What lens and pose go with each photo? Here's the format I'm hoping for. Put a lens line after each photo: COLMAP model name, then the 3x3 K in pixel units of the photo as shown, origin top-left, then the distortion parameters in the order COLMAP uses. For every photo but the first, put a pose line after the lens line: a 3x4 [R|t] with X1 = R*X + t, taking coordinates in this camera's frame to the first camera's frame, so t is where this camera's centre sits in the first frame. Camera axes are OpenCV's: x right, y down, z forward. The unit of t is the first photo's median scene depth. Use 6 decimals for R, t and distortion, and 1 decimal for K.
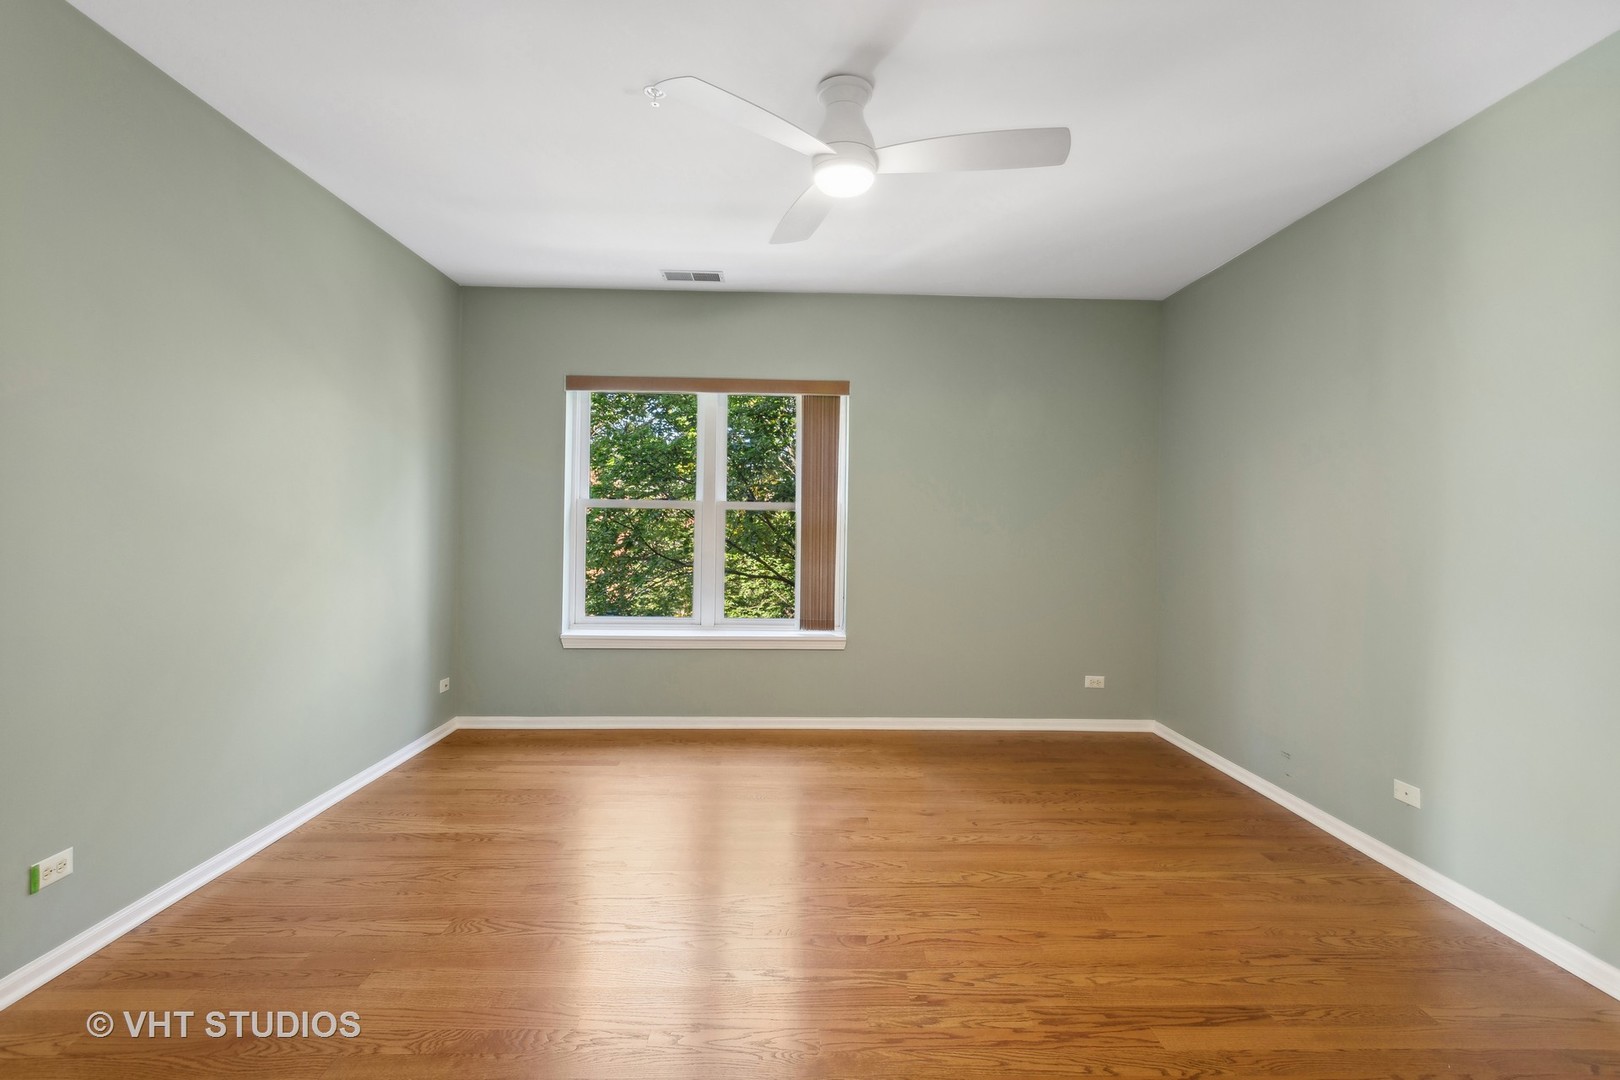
lens RADIAL K [[771.0, 0, 806.4], [0, 771.0, 528.4], [0, 0, 1]] dist [0.010676, -0.000433]
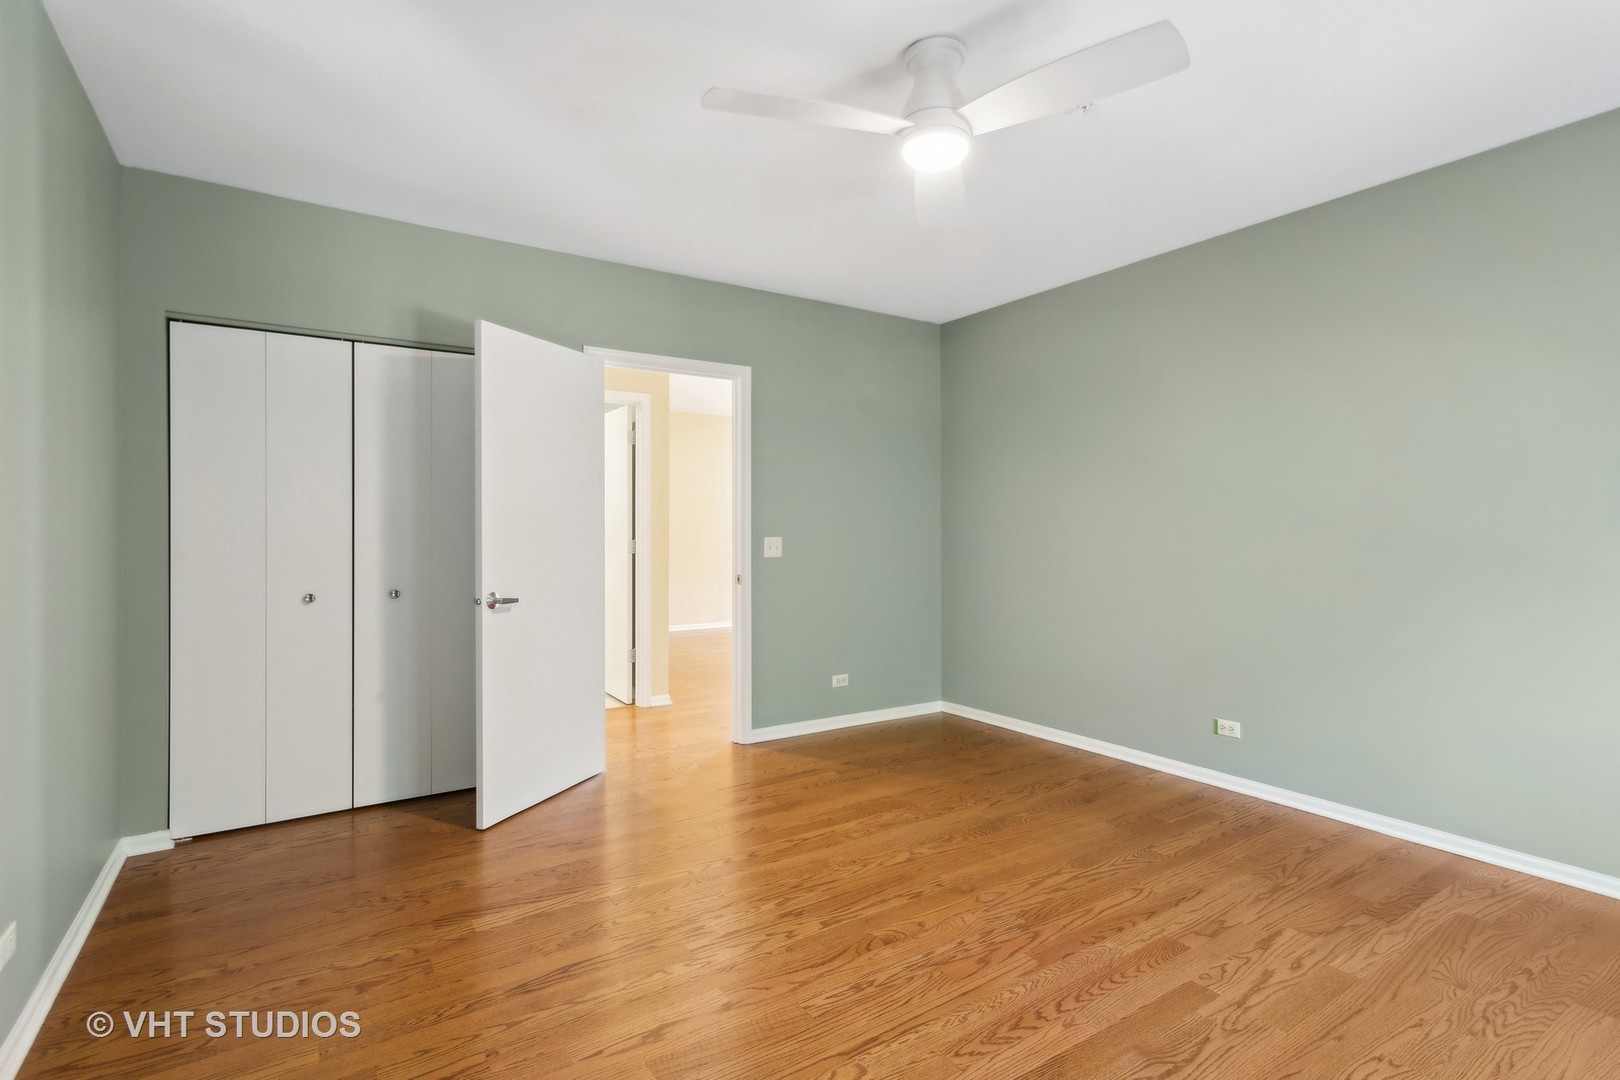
lens RADIAL K [[771.0, 0, 806.4], [0, 771.0, 528.4], [0, 0, 1]] dist [0.010676, -0.000433]
pose [[-0.848041, -0.012792, -0.529776, 0.732454], [-0.011216, 0.999918, -0.006190, 0.008033], [0.529812, 0.000693, -0.848115, 1.890075]]
